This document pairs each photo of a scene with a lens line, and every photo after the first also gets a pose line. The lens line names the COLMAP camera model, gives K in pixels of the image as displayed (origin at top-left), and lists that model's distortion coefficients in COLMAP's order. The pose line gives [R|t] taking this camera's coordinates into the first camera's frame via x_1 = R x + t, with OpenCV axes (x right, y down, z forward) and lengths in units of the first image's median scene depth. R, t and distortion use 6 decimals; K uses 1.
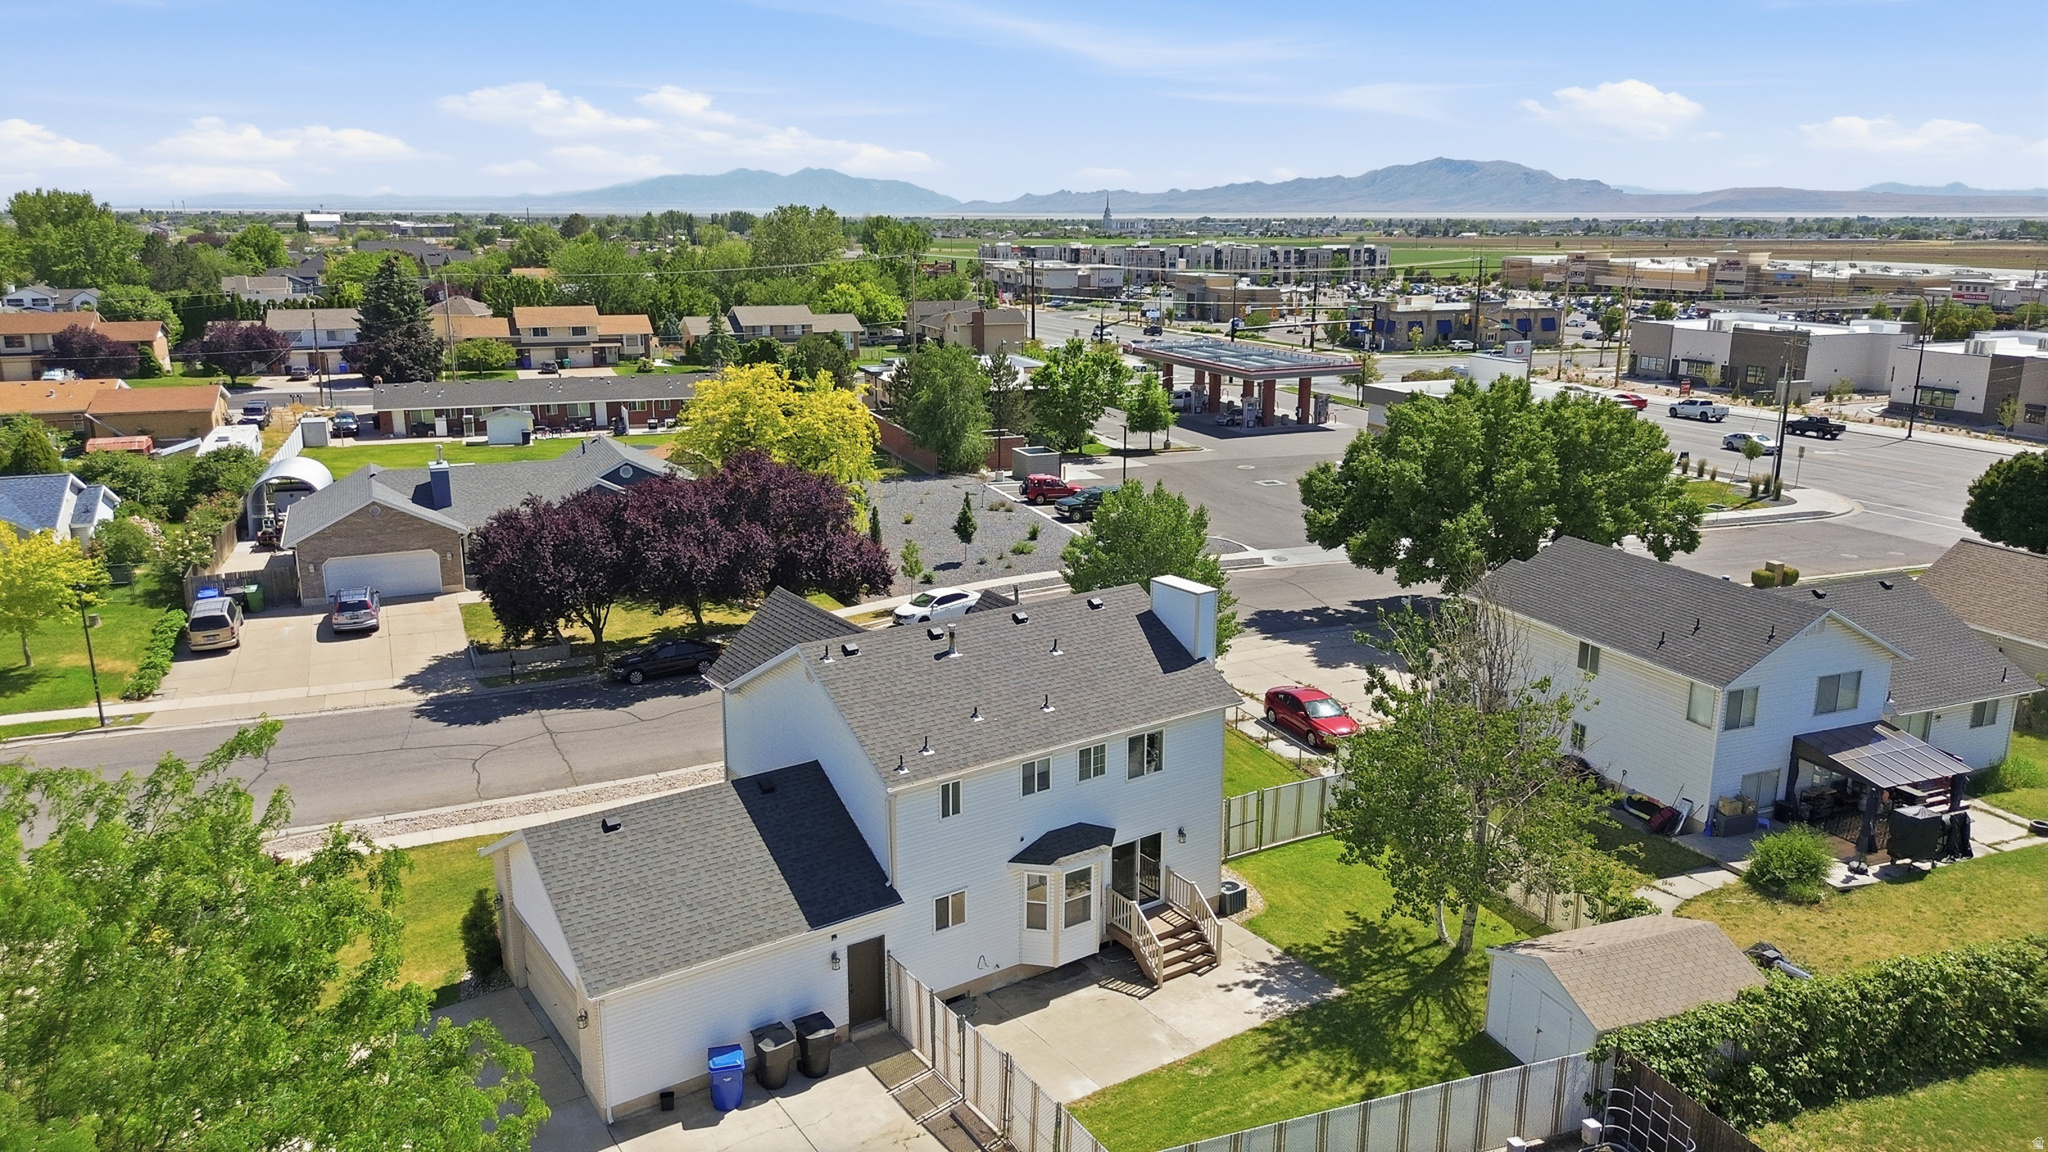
lens RADIAL K [[1484.4, 0, 1024.0], [0, 1484.4, 576.0], [0, 0, 1]] dist [0.027997, 0.001293]
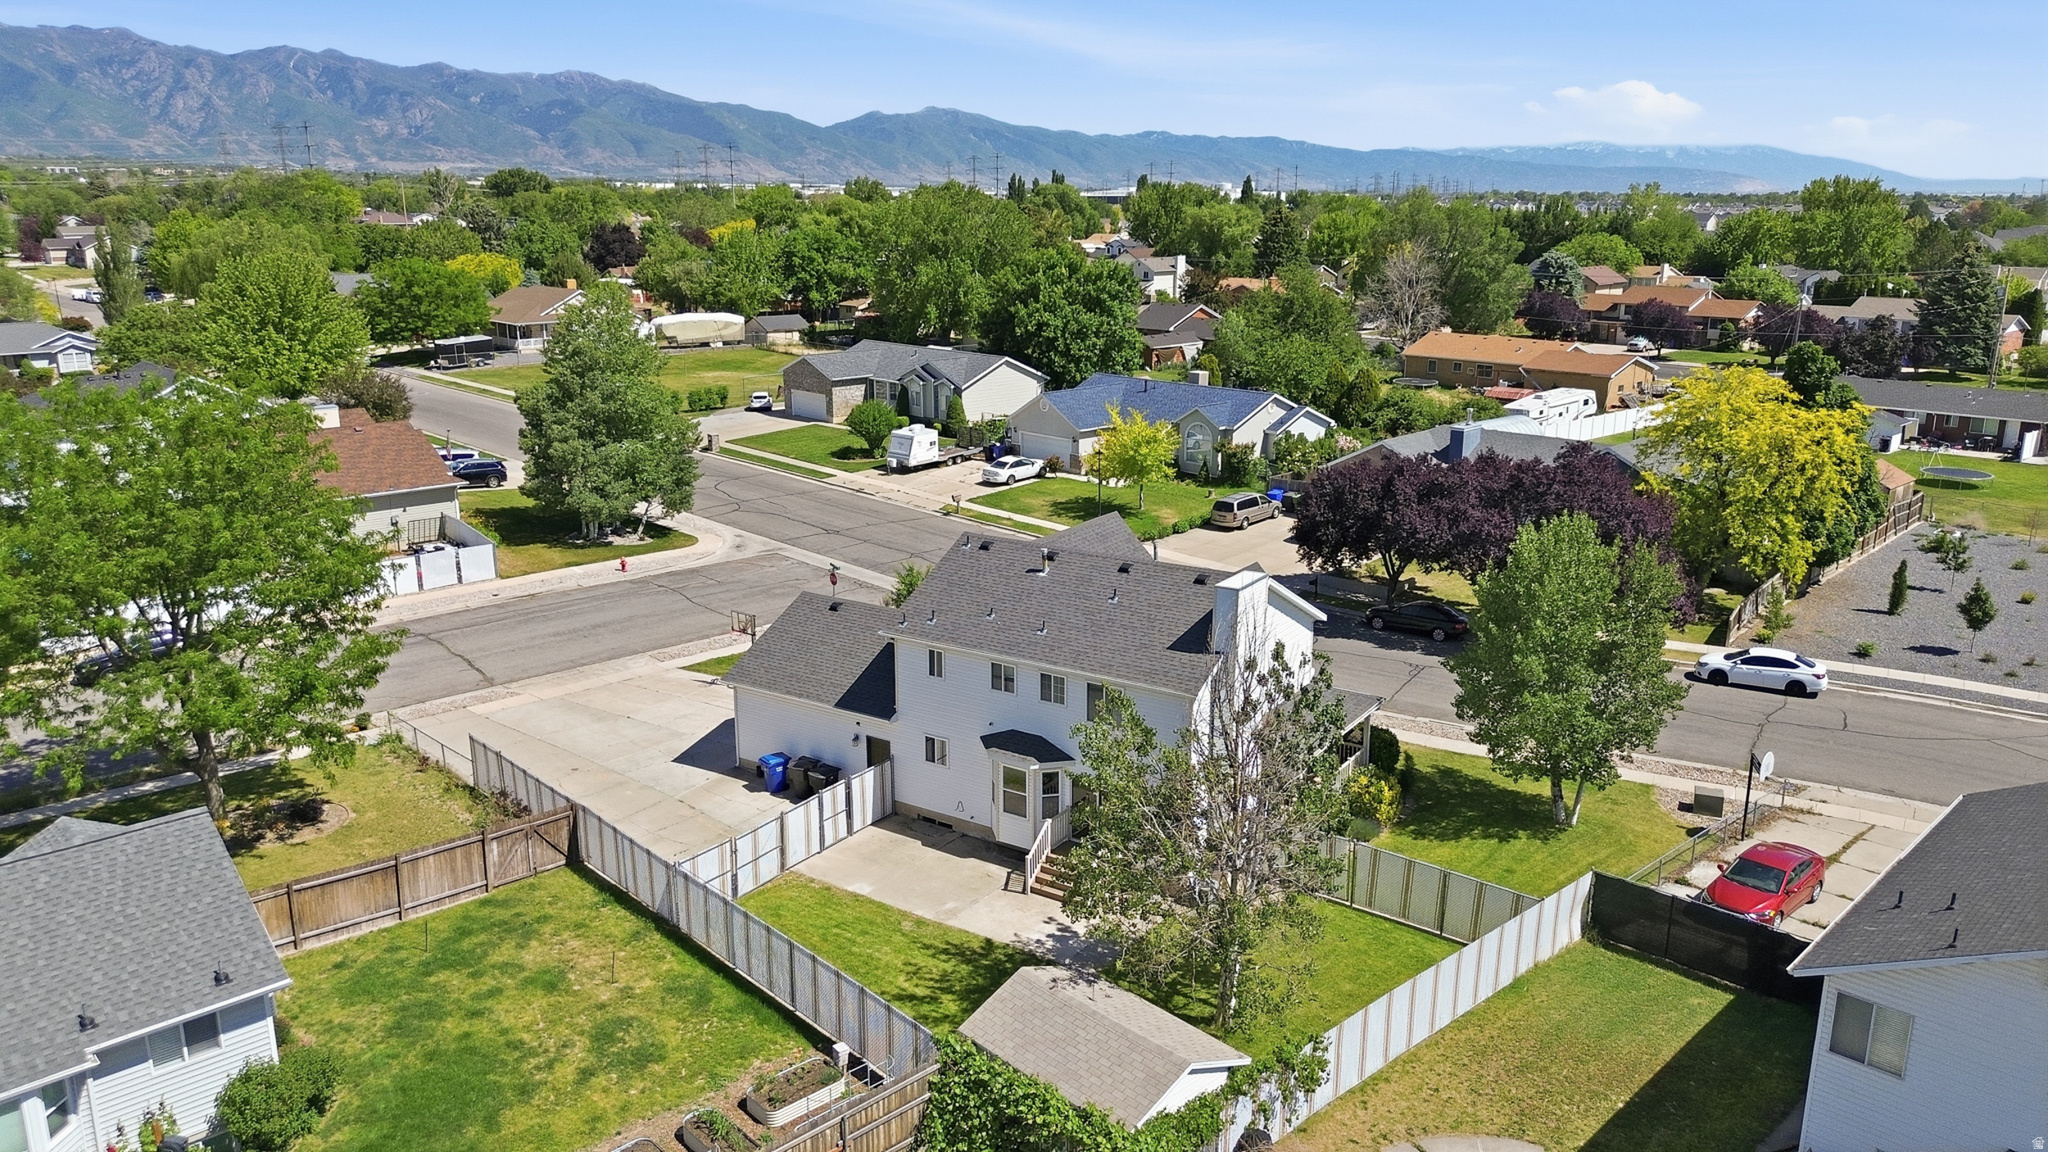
lens RADIAL K [[1484.4, 0, 1024.0], [0, 1484.4, 576.0], [0, 0, 1]] dist [0.027997, 0.001293]
pose [[0.371766, 0.236969, -0.897572, 1.027902], [-0.227477, 0.960648, 0.159403, -0.133579], [0.900024, 0.144916, 0.411042, 0.486371]]
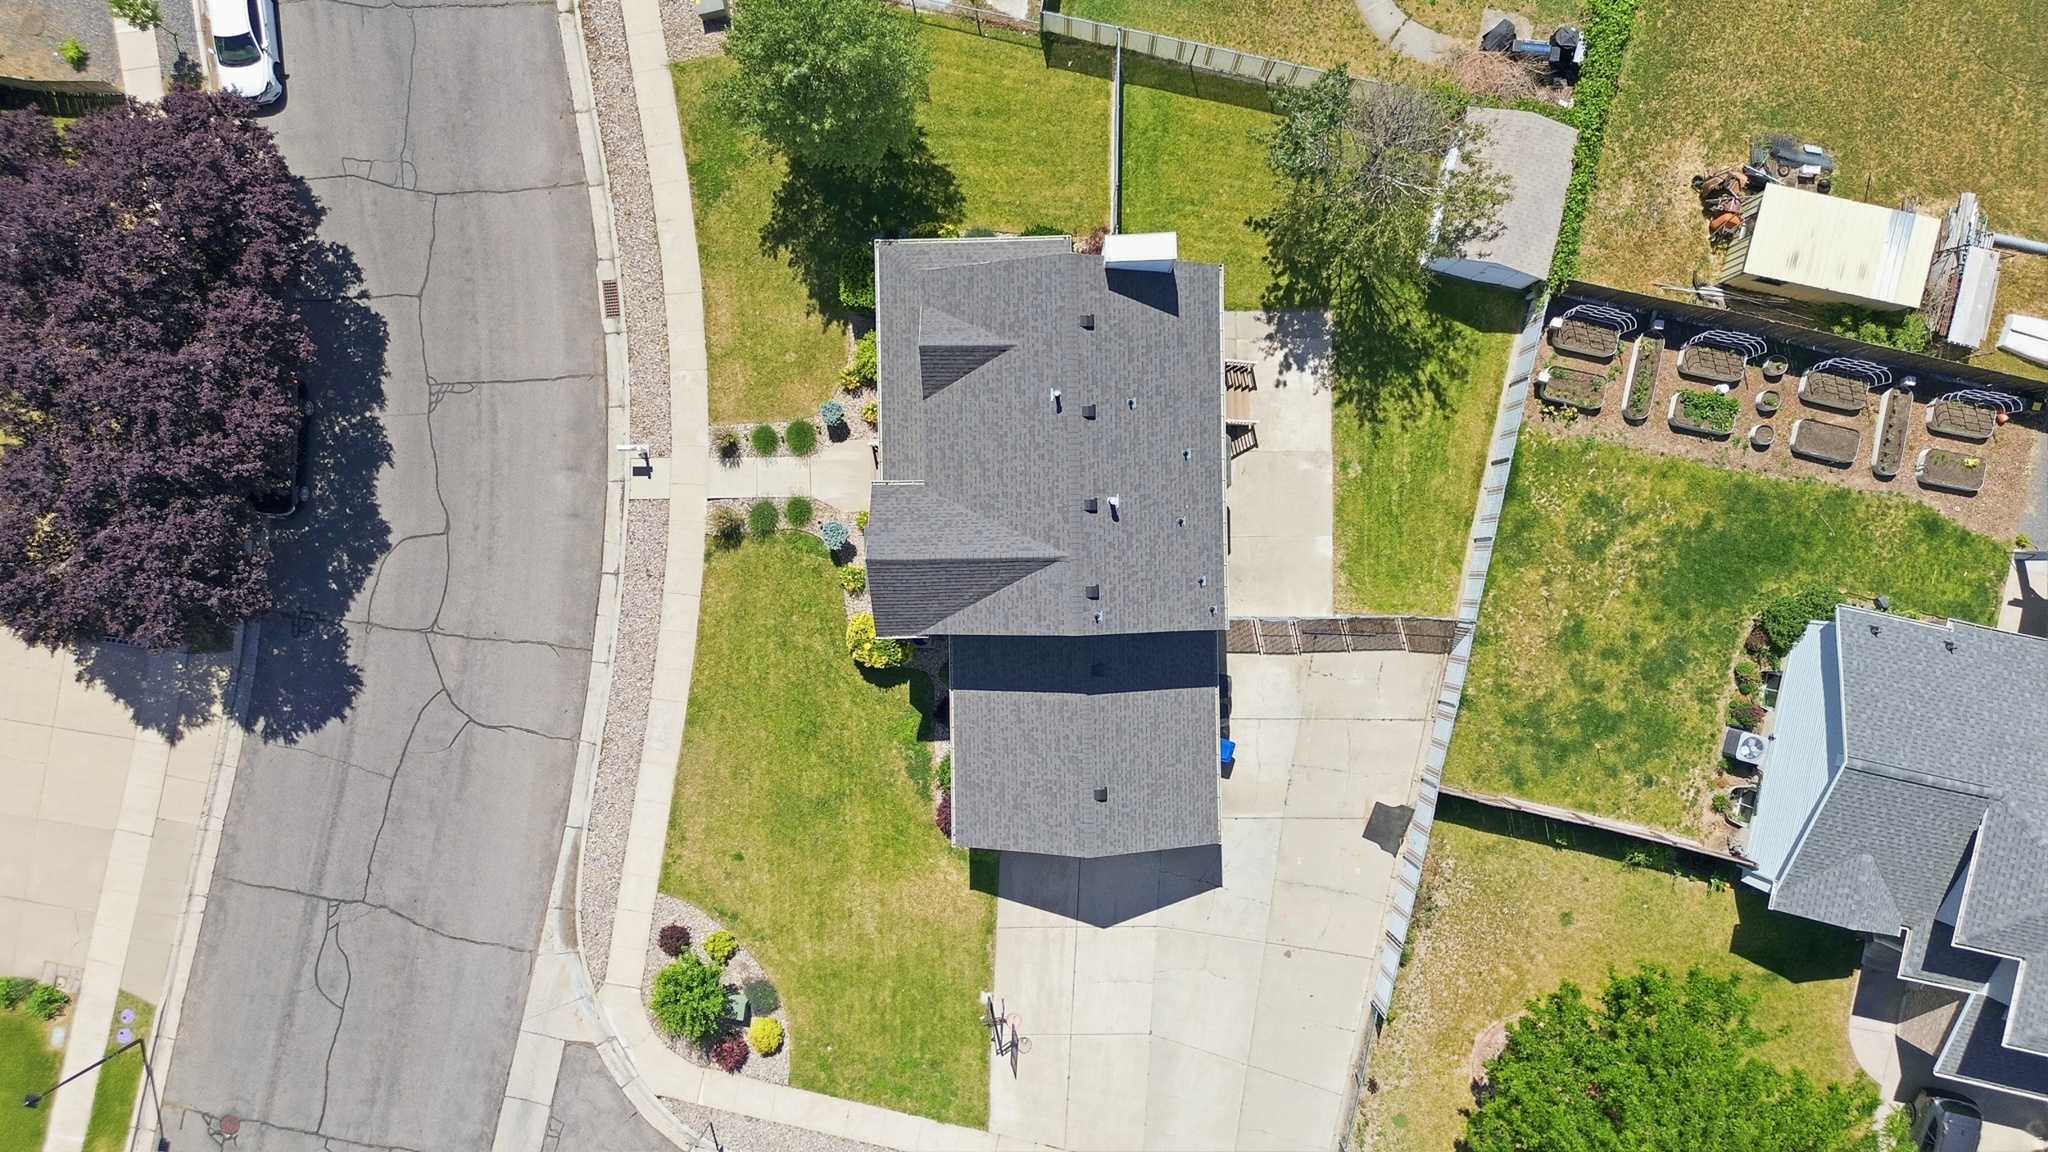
lens RADIAL K [[1484.4, 0, 1024.0], [0, 1484.4, 576.0], [0, 0, 1]] dist [0.027997, 0.001293]
pose [[0.549693, -0.835175, -0.017890, -0.112509], [0.202507, 0.112447, 0.972804, -1.045566], [-0.810450, -0.538366, 0.230940, 0.766161]]
